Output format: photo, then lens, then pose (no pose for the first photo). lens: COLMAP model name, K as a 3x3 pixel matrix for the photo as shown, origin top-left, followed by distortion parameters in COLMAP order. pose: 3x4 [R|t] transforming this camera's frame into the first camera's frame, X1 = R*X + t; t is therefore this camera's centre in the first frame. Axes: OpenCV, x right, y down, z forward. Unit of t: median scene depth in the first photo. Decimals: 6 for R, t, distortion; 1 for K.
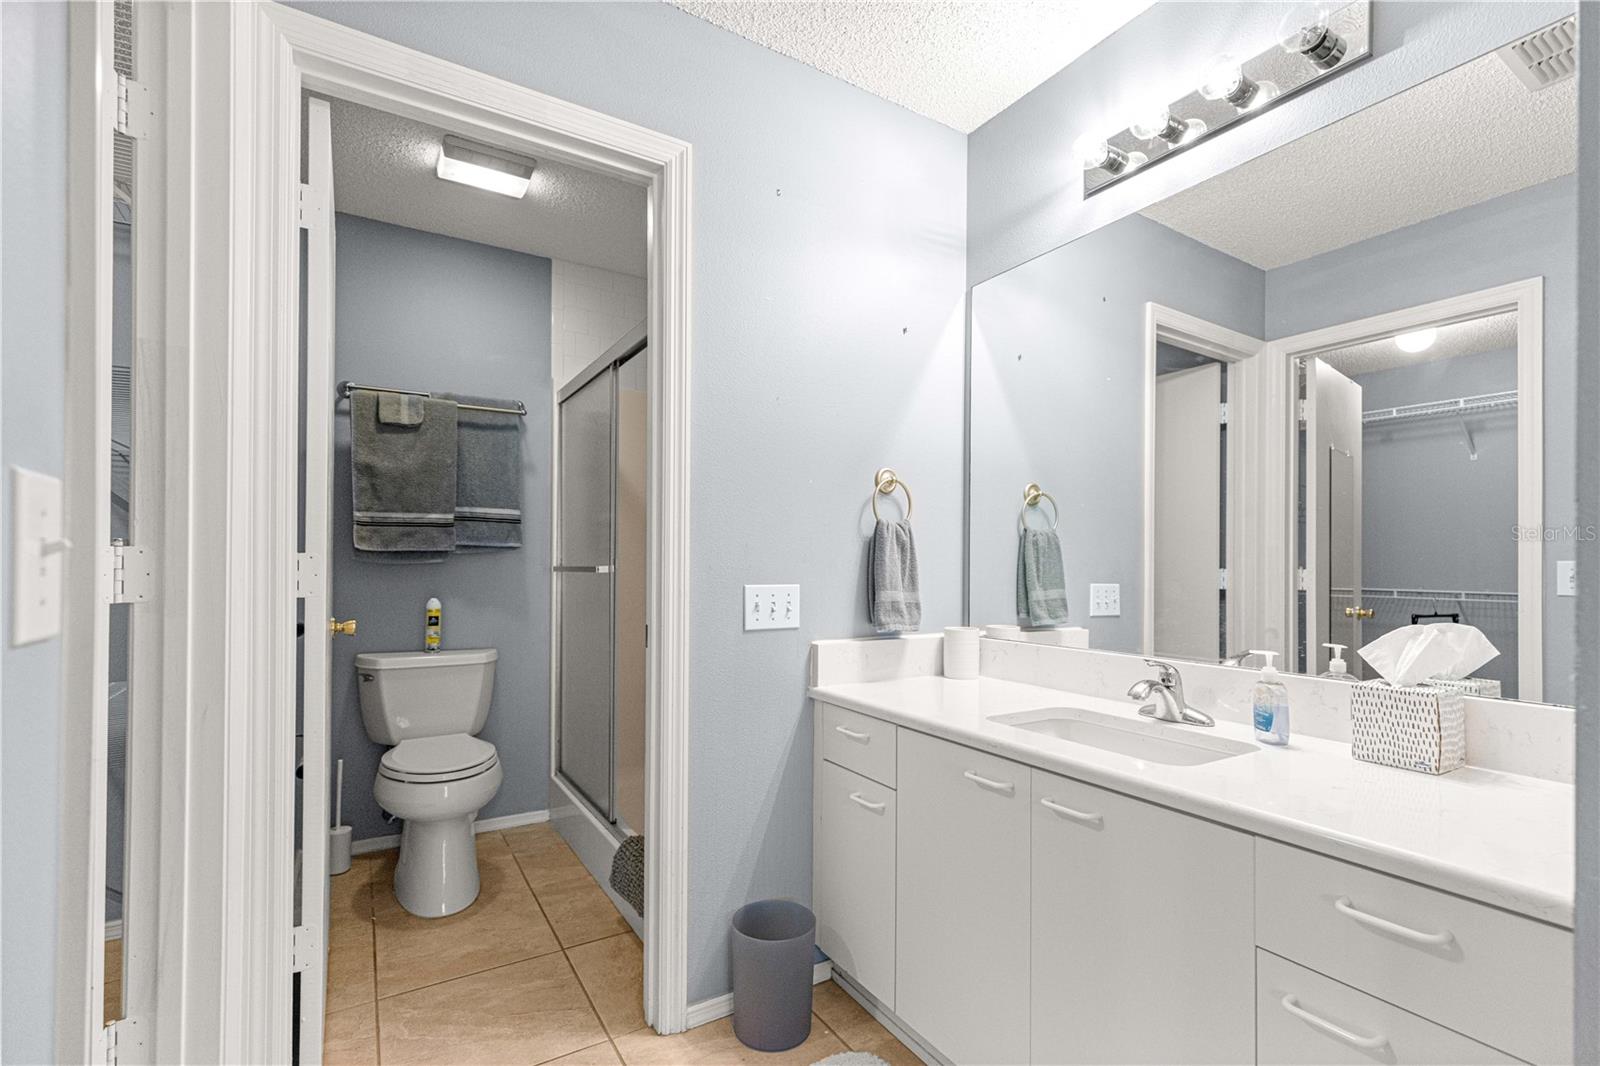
lens RADIAL K [[719.8, 0, 804.8], [0, 719.8, 556.2], [0, 0, 1]] dist [0.005066, 0.000779]
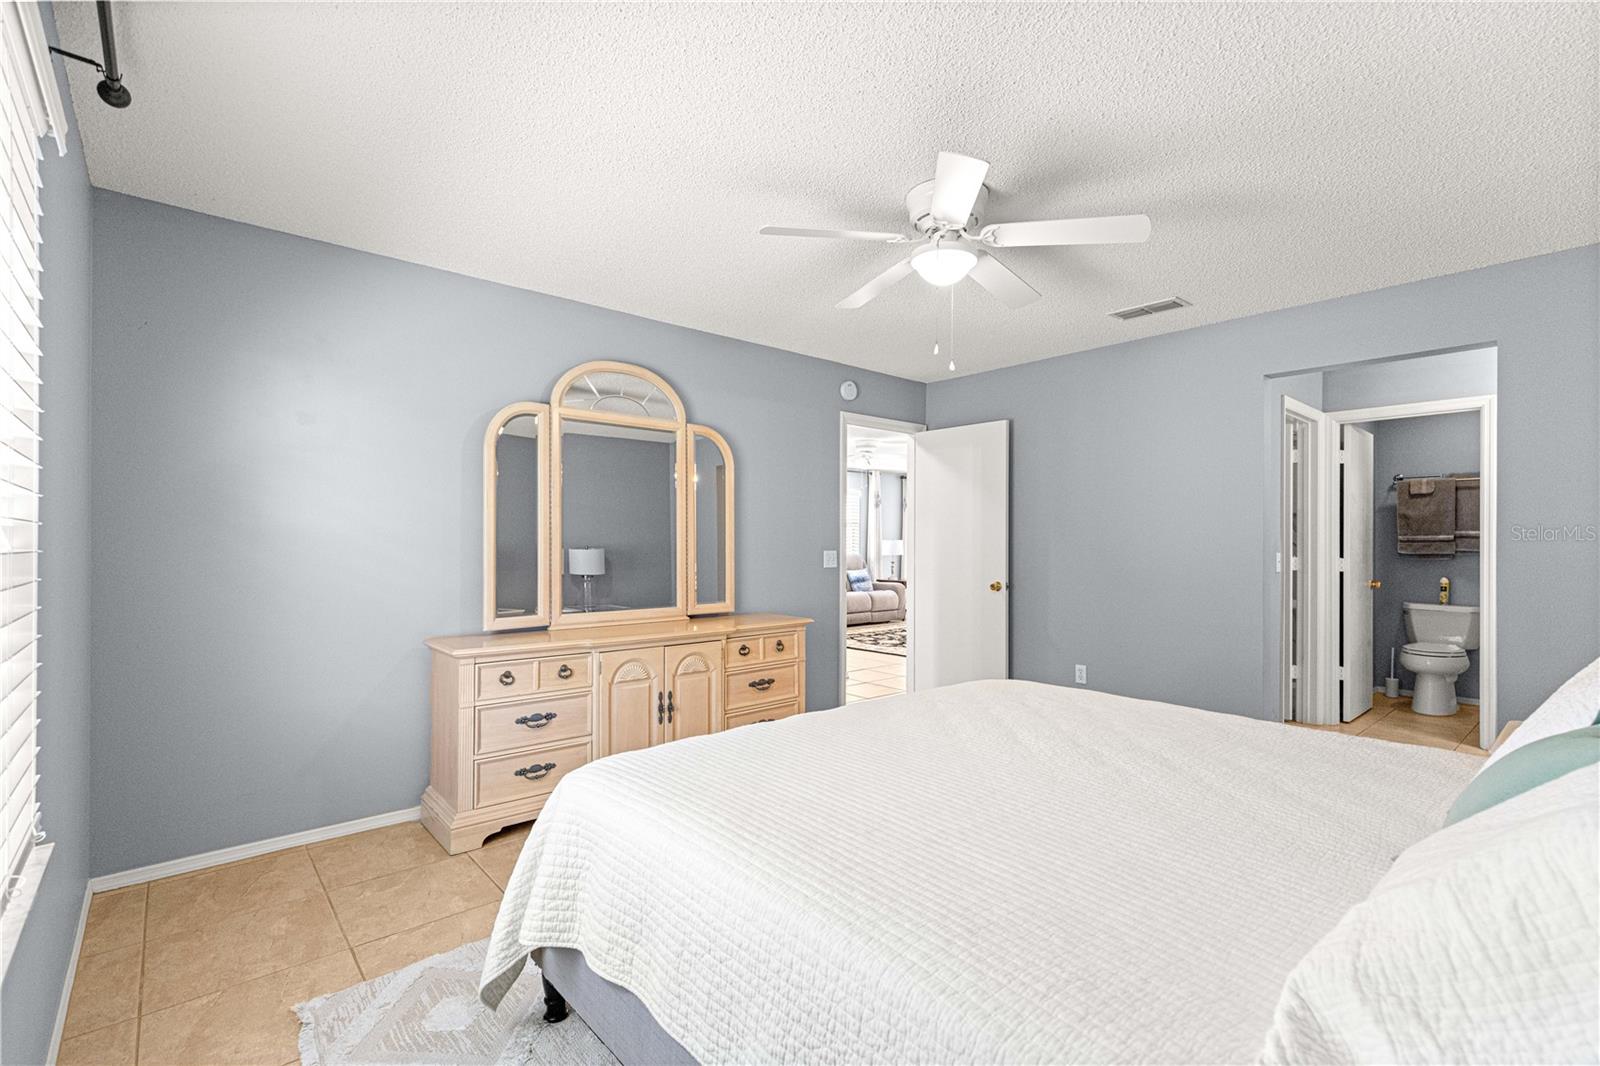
lens RADIAL K [[714.2, 0, 806.6], [0, 714.2, 544.0], [0, 0, 1]] dist [0.009460, -0.000605]
pose [[0.166793, -0.004237, -0.985983, 1.202994], [0.006750, 0.999972, -0.003155, -0.041878], [0.985969, -0.006129, 0.166817, -1.115292]]
